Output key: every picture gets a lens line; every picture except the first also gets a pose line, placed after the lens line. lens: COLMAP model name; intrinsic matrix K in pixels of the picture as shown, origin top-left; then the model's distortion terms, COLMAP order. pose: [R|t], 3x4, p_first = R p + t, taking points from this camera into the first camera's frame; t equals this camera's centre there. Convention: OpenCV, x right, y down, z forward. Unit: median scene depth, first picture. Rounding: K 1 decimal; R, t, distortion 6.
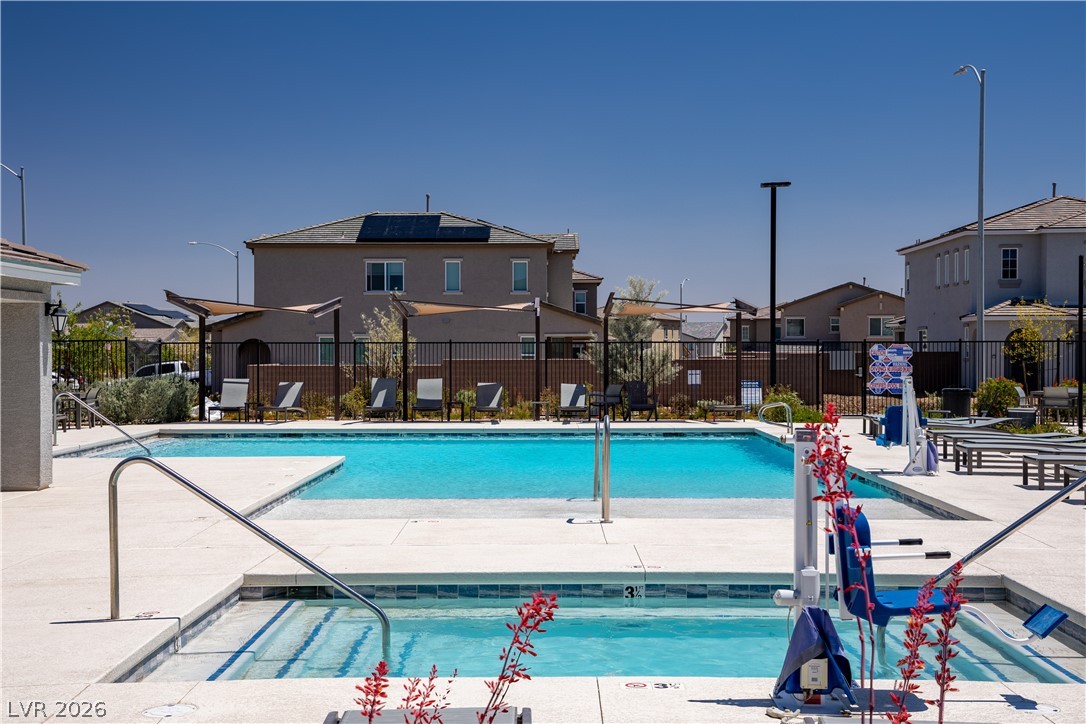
lens RADIAL K [[1621.4, 0, 541.1], [0, 1621.4, 380.3], [0, 0, 1]] dist [0.143058, 1.718534]
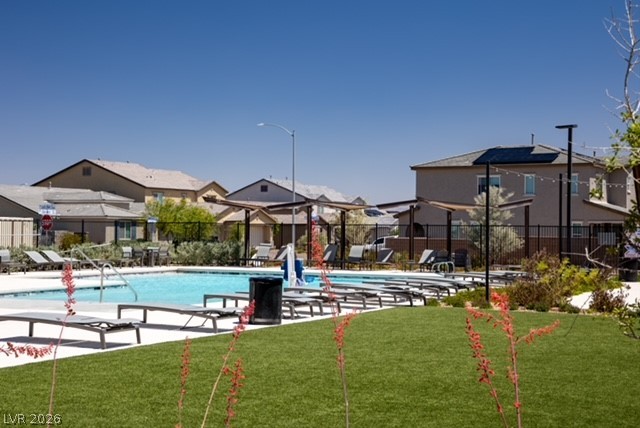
lens RADIAL K [[1018.5, 0, 320.0], [0, 1018.5, 214.0], [0, 0, 1]] dist [0.011912, 0.016697]
pose [[0.895122, 0.004646, -0.445797, 0.209494], [-0.020366, 0.999328, -0.030478, -0.000250], [0.445356, 0.036361, 0.894615, 0.008159]]
